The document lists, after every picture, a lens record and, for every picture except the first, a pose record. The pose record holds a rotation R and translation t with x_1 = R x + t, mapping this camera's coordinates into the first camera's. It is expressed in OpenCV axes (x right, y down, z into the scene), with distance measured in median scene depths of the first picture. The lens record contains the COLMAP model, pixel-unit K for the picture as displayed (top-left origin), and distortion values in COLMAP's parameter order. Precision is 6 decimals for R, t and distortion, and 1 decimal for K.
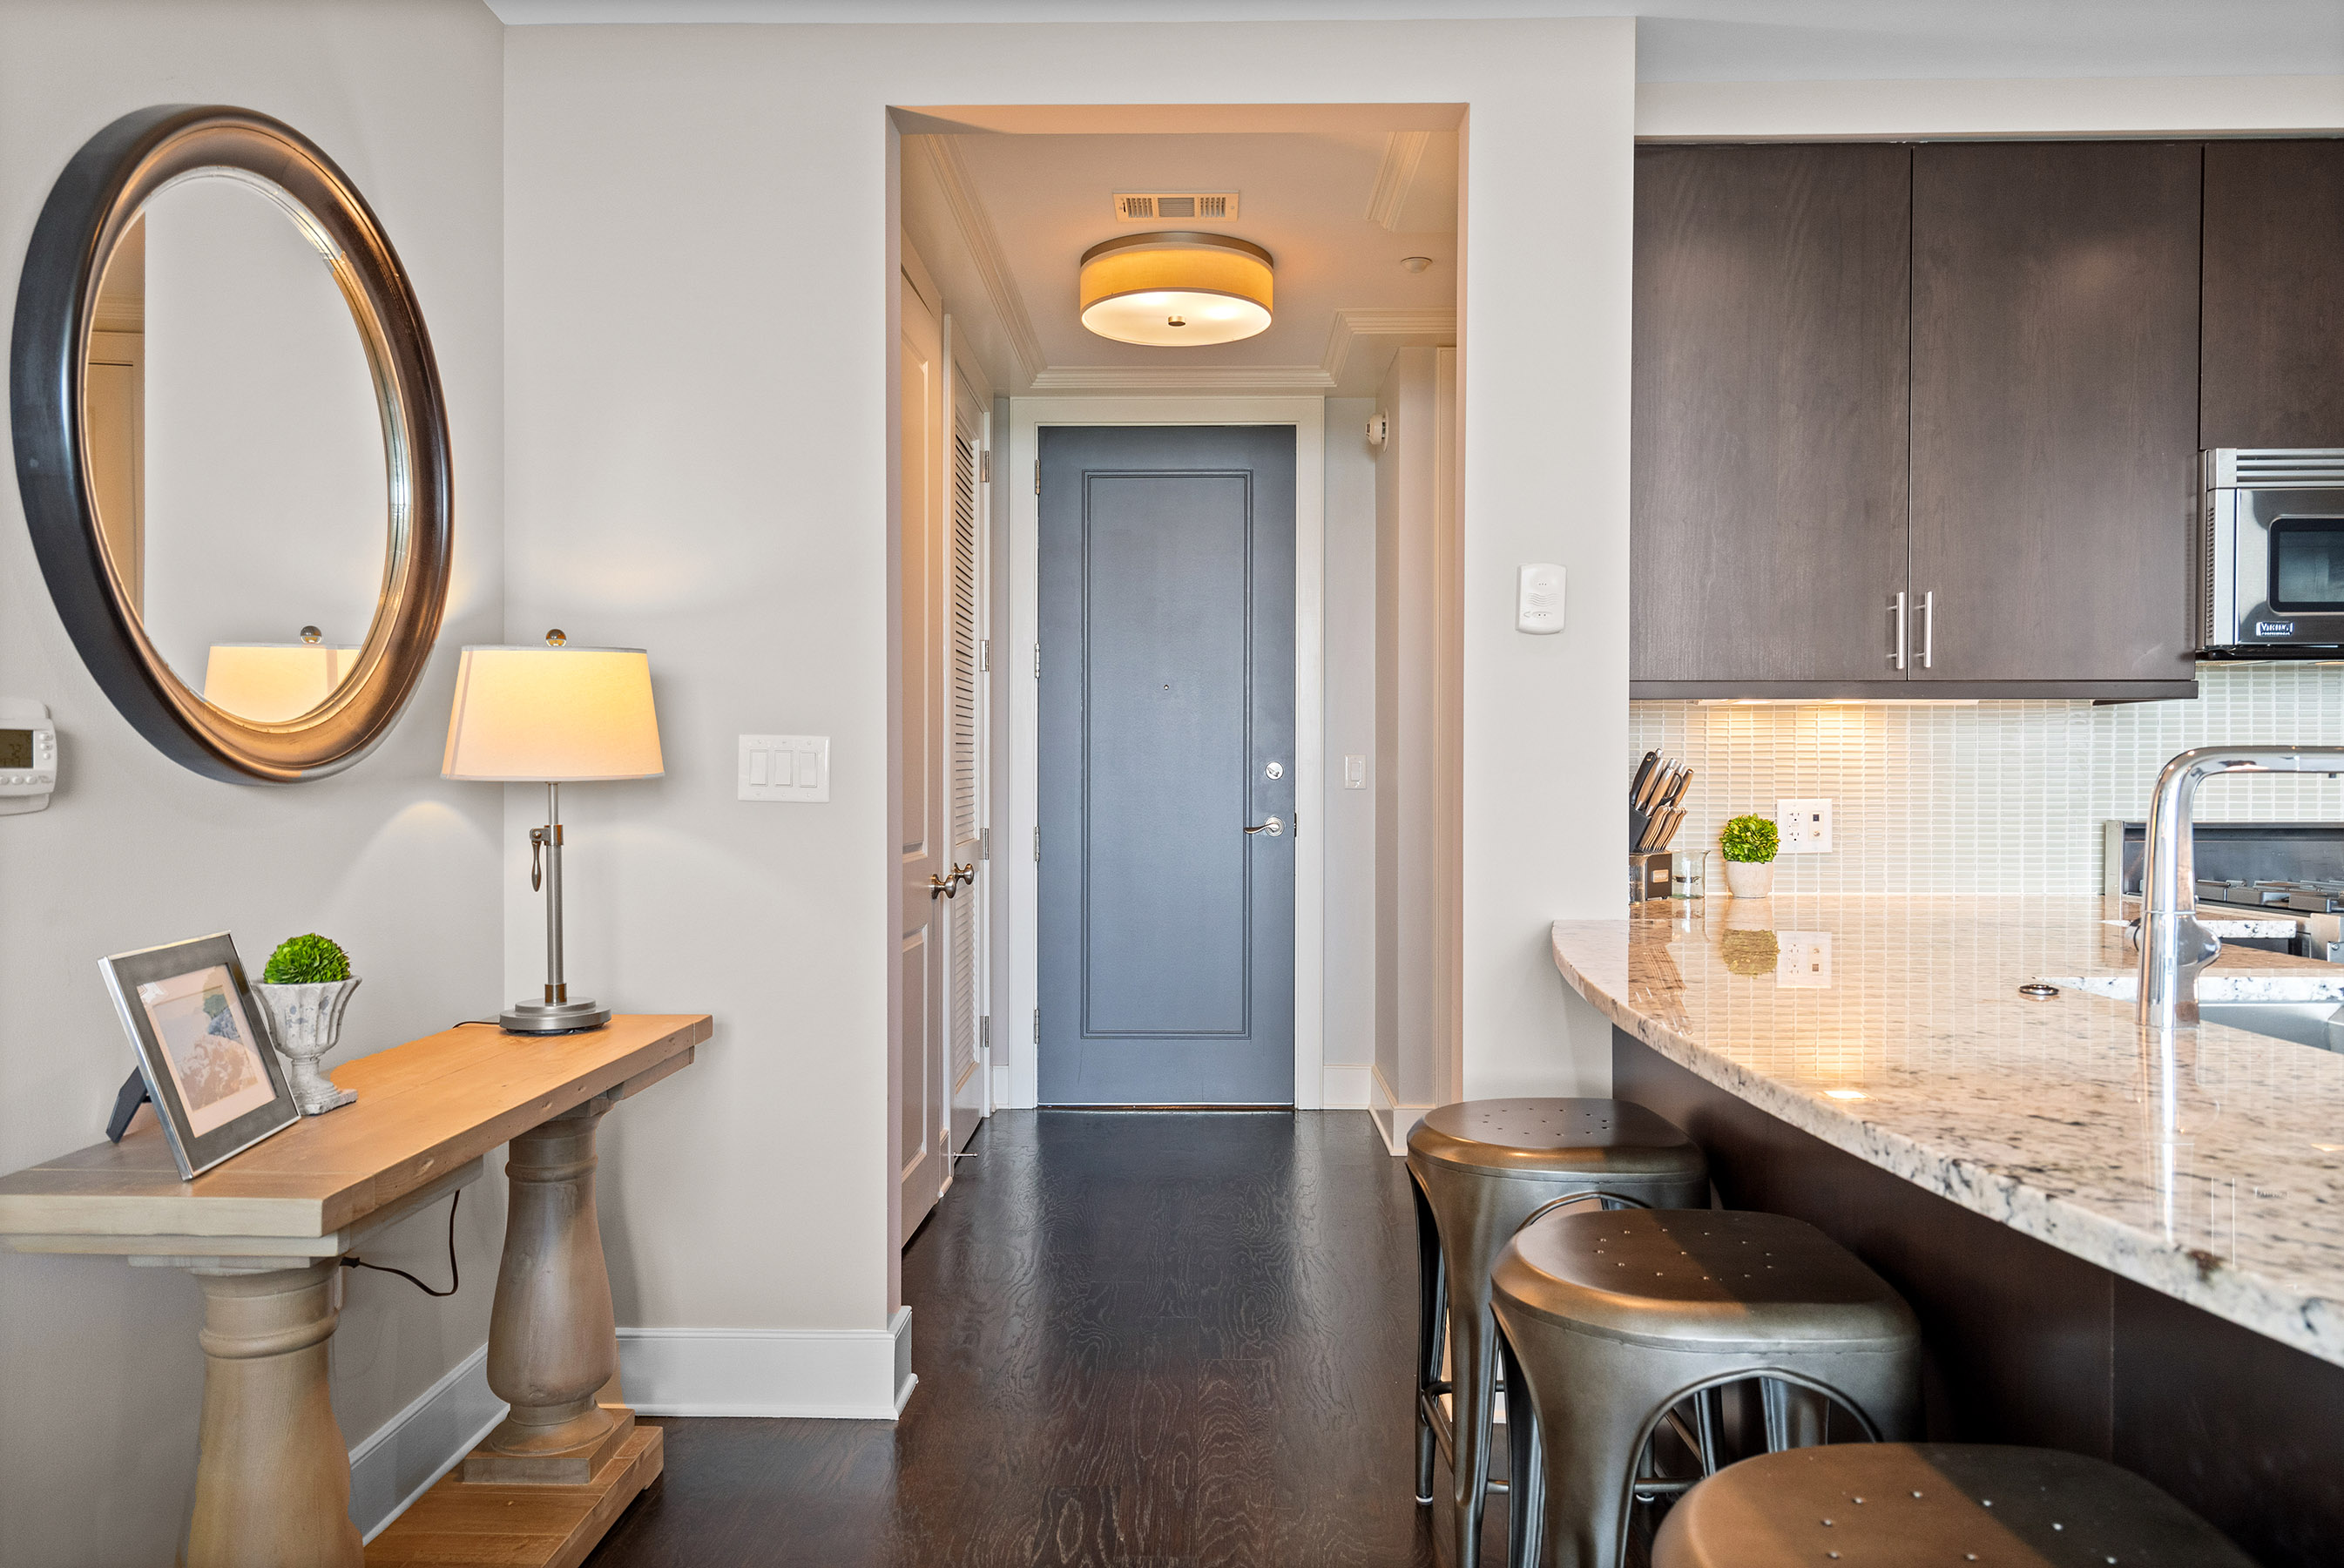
lens RADIAL K [[1521.5, 0, 1193.7], [0, 1521.5, 793.2], [0, 0, 1]] dist [0.005344, -0.001700]
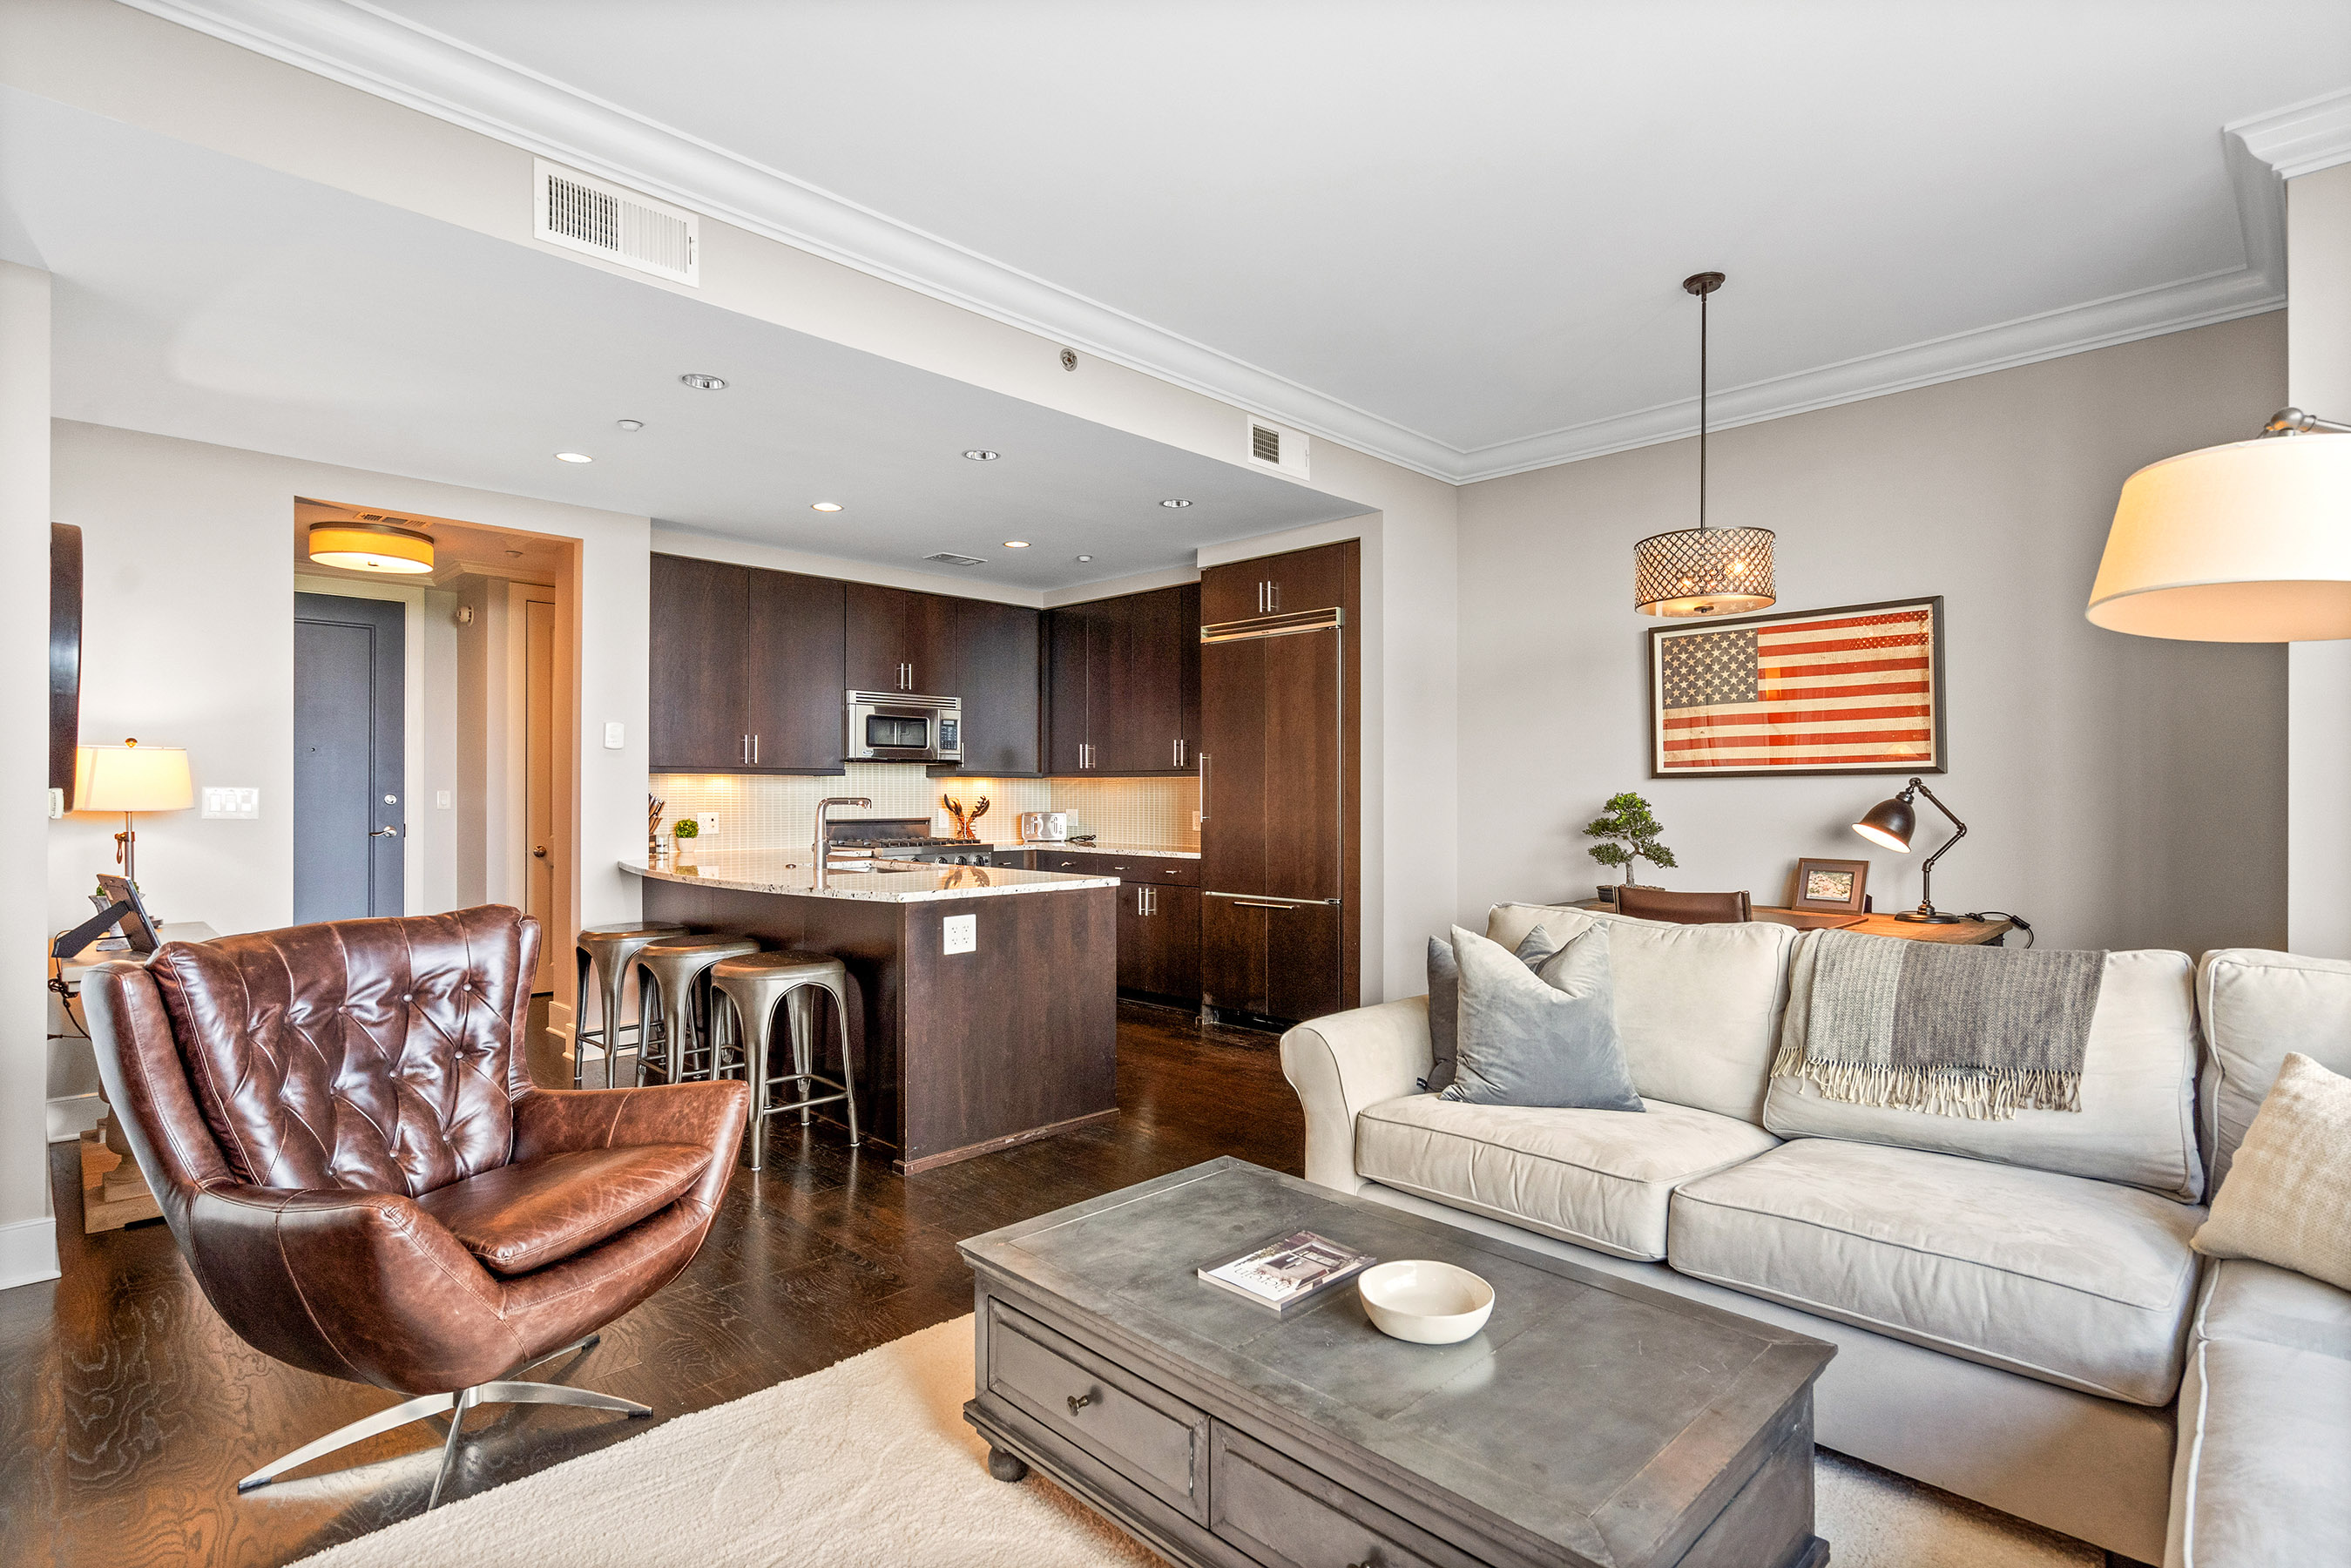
lens RADIAL K [[1197.3, 0, 1184.3], [0, 1197.3, 792.7], [0, 0, 1]] dist [0.006932, -0.001253]
pose [[0.691701, 0.000635, 0.722184, -0.524627], [0.008283, 0.999927, -0.008812, -0.005039], [-0.722136, 0.012077, 0.691645, -1.013384]]
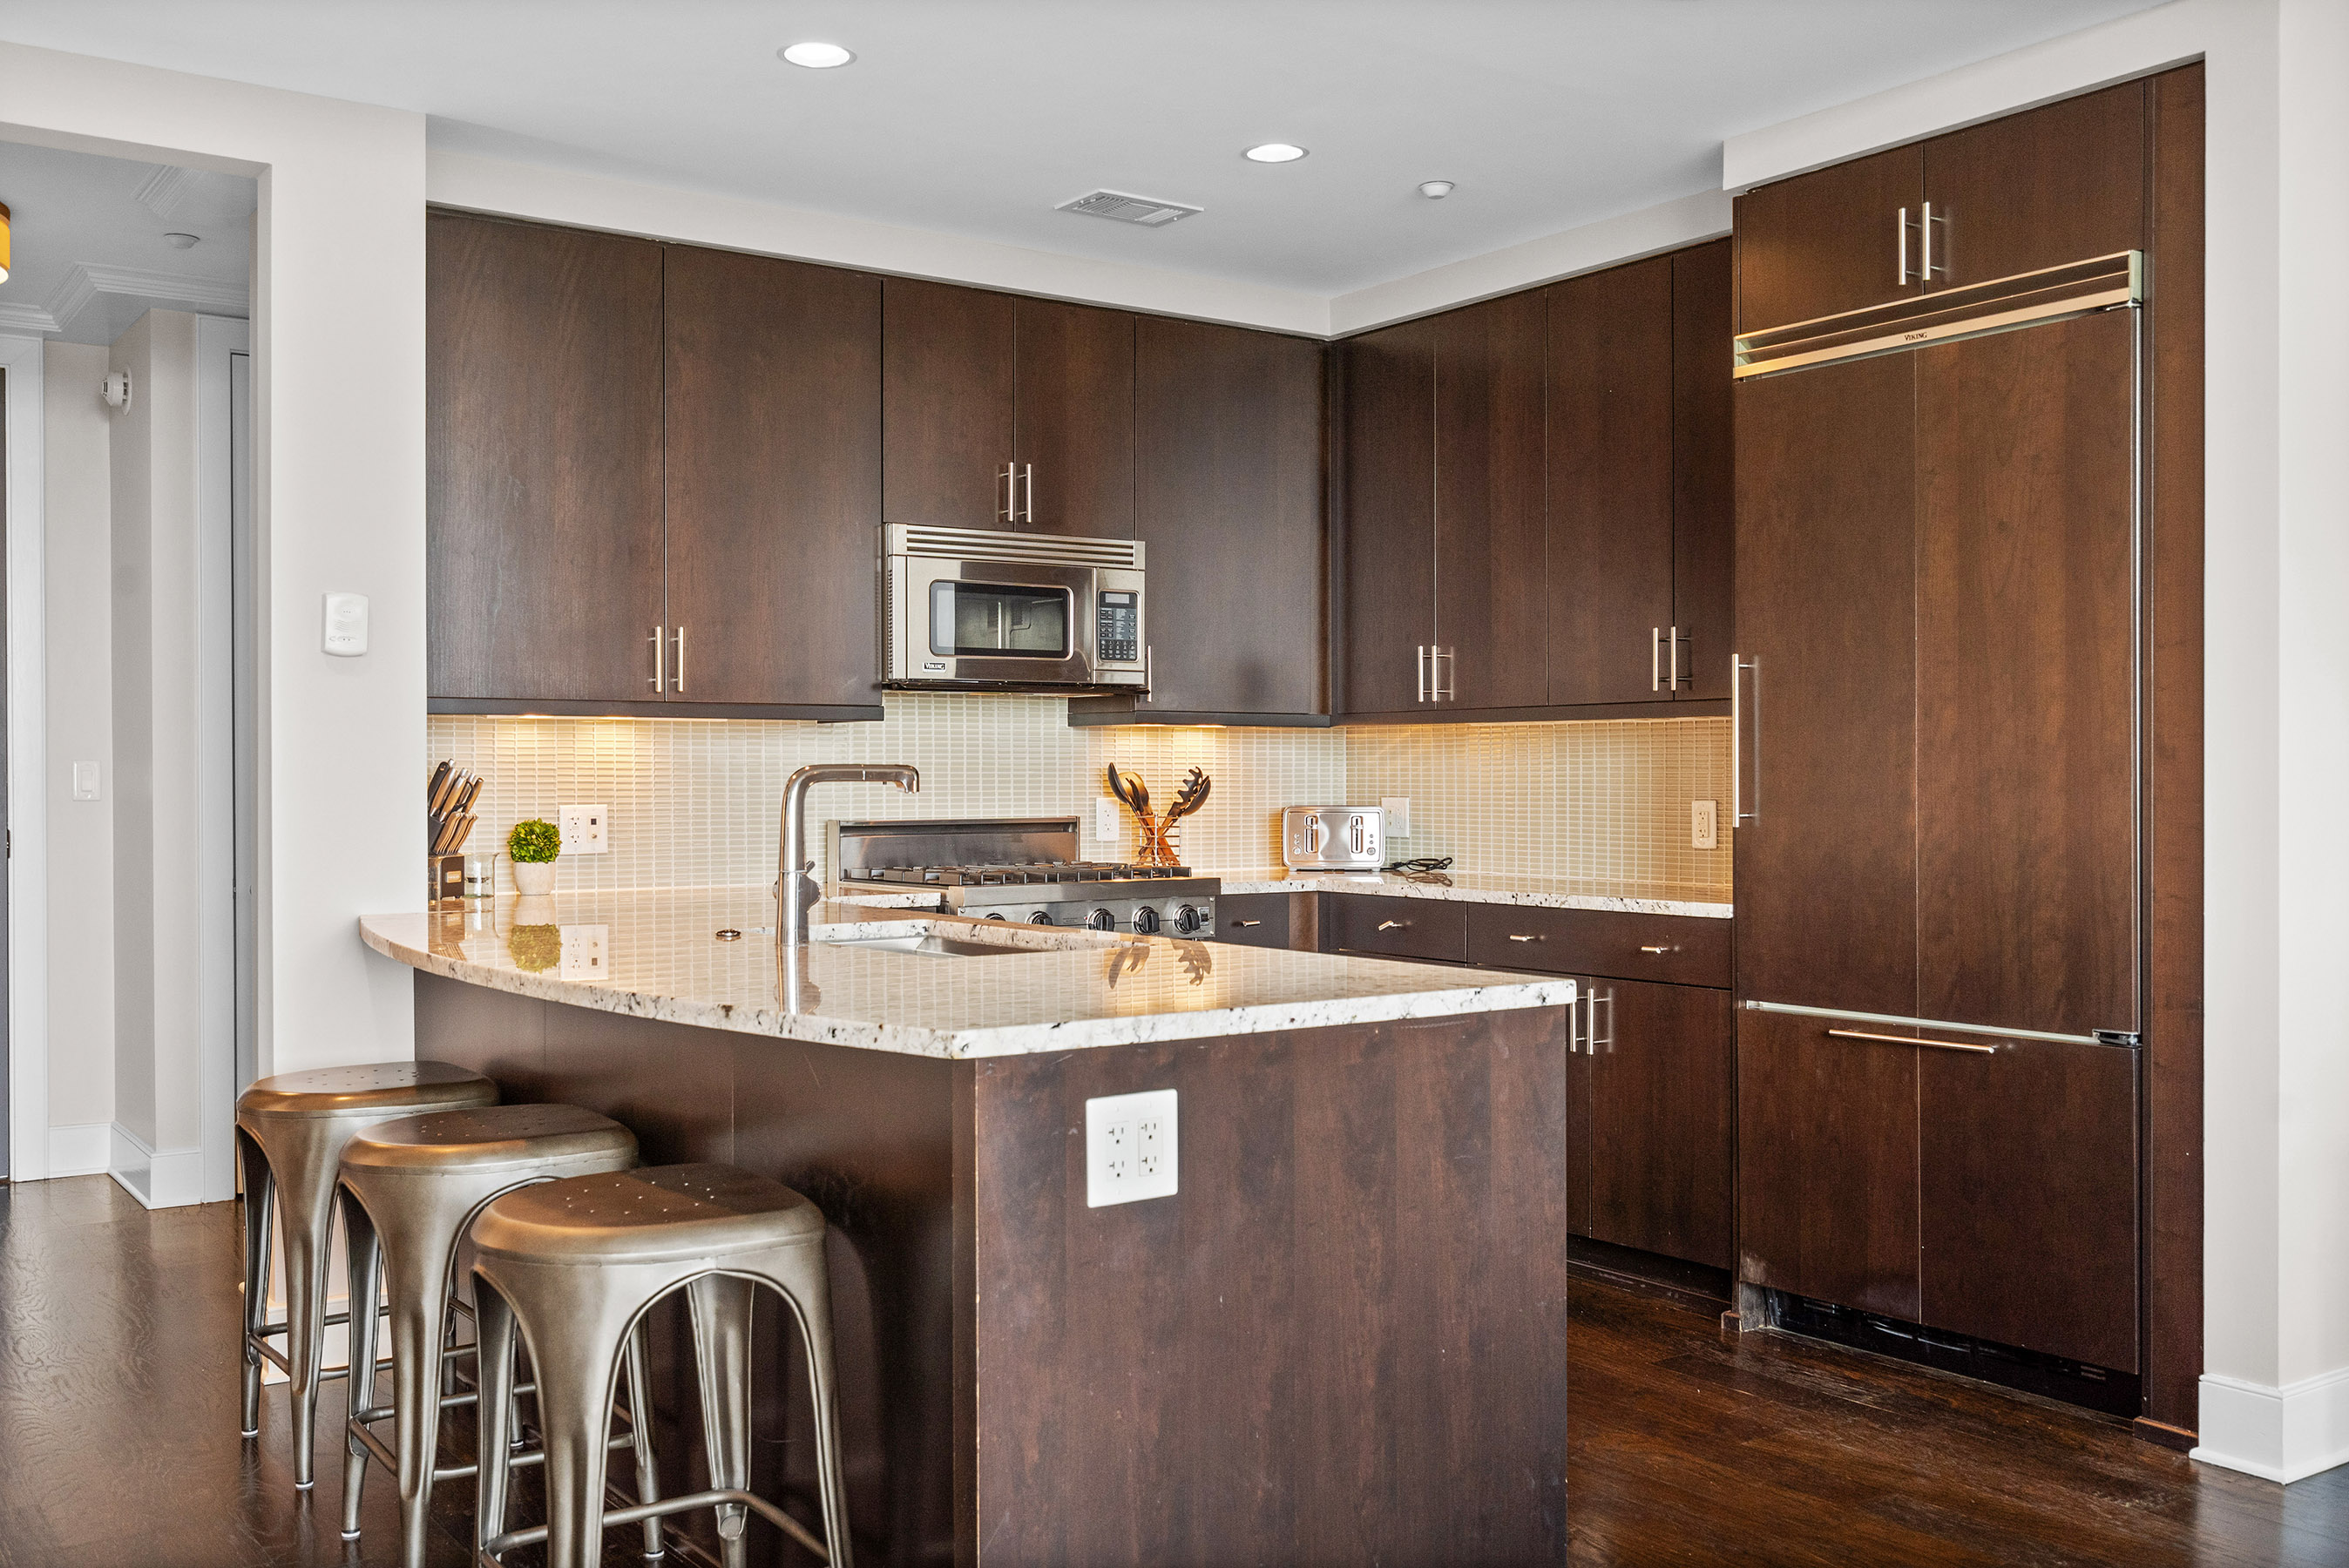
lens RADIAL K [[2166.7, 0, 1164.2], [0, 2166.7, 787.5], [0, 0, 1]] dist [0.004085, 0.000000]
pose [[0.810524, -0.004958, 0.585684, -0.194466], [0.010405, 0.999928, -0.005934, 0.005581], [-0.585613, 0.010903, 0.810518, -0.569524]]
